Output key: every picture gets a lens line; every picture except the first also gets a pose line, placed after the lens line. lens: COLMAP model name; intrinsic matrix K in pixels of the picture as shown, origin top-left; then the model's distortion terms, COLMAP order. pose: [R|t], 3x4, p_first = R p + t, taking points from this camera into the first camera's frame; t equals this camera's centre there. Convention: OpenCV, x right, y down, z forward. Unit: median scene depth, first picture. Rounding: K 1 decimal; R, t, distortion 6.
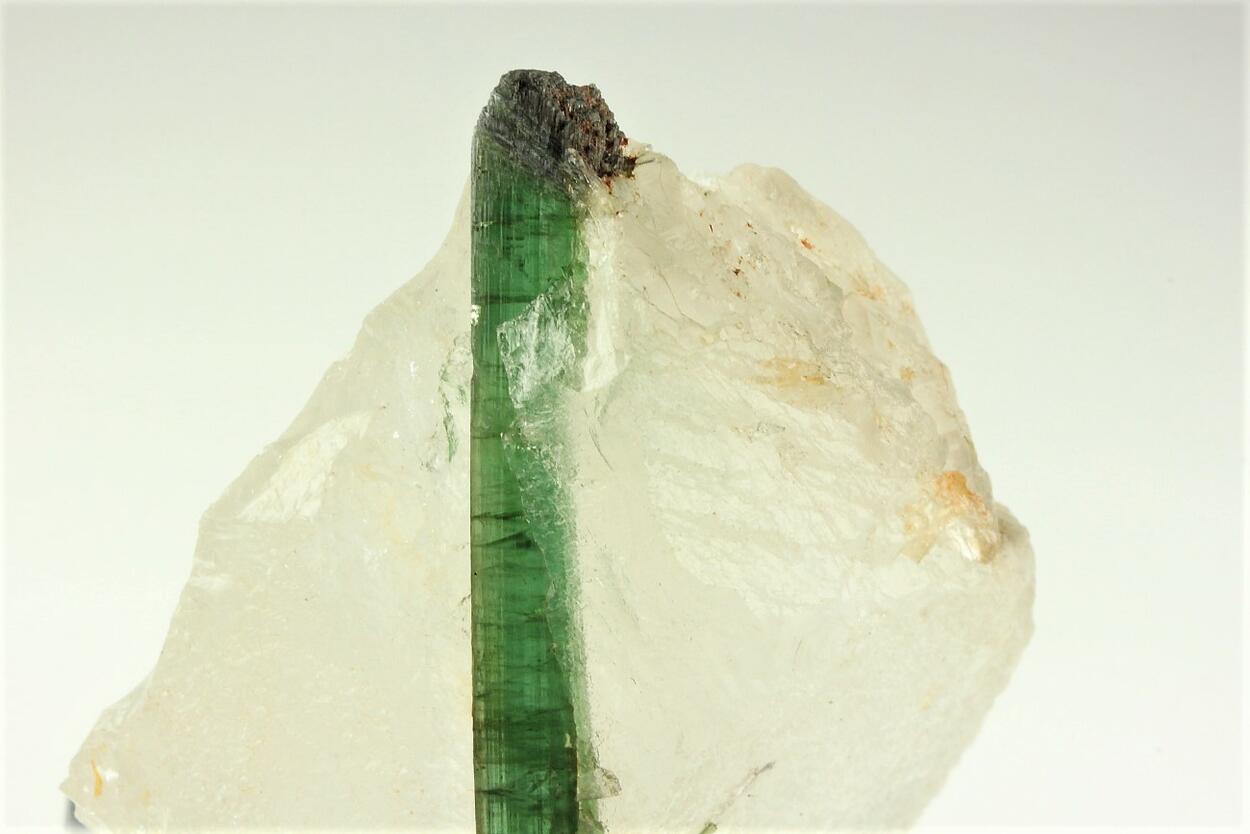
lens RADIAL K [[5491.1, 0, 625.0], [0, 5491.1, 417.0], [0, 0, 1]] dist [-0.030595, 0.816453]
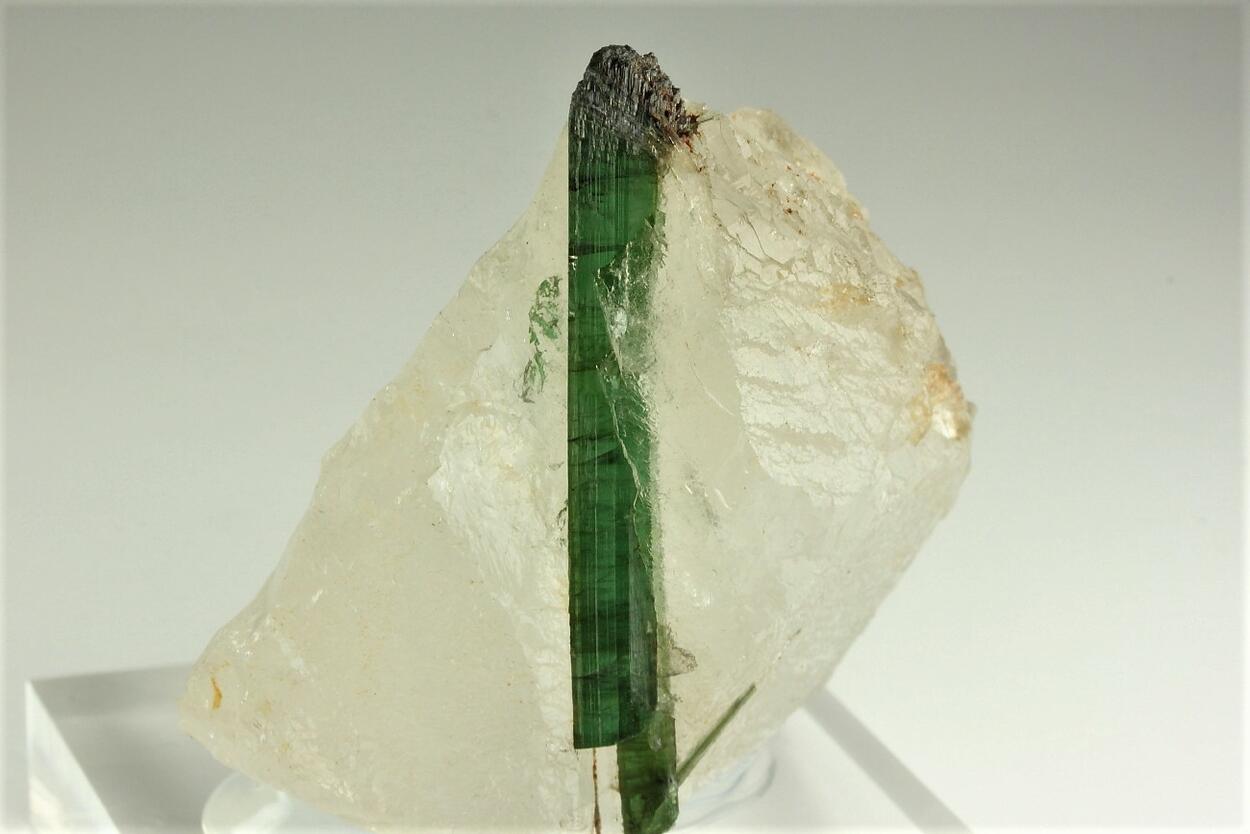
lens RADIAL K [[5491.1, 0, 625.0], [0, 5491.1, 417.0], [0, 0, 1]] dist [-0.030595, 0.816453]
pose [[0.965323, -0.073778, 0.250416, -0.301322], [0.056782, 0.995608, 0.074441, -0.070554], [-0.254808, -0.057640, 0.965272, -0.098579]]
